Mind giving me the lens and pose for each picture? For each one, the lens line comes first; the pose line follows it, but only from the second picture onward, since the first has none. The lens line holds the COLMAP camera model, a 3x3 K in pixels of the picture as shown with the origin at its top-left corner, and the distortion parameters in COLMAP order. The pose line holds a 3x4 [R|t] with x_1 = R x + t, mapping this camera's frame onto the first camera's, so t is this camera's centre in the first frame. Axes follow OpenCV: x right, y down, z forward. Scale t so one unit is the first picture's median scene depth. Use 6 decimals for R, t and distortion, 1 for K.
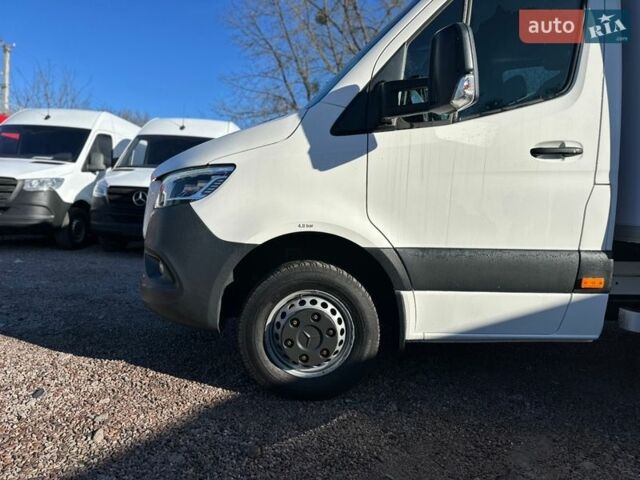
lens RADIAL K [[462.6, 0, 323.7], [0, 462.6, 234.2], [0, 0, 1]] dist [0.055797, -0.048251]
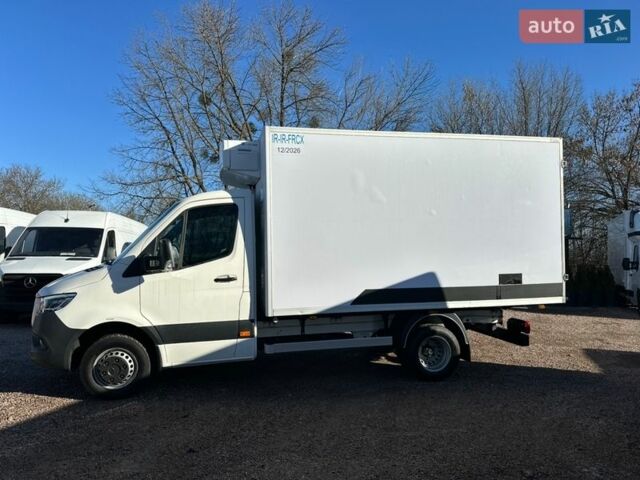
lens RADIAL K [[462.6, 0, 321.3], [0, 462.6, 243.8], [0, 0, 1]] dist [0.055797, -0.048251]
pose [[0.983307, -0.037714, 0.178001, 0.551113], [0.050059, 0.996604, -0.065382, -0.174878], [-0.174930, 0.073201, 0.981856, -1.365110]]
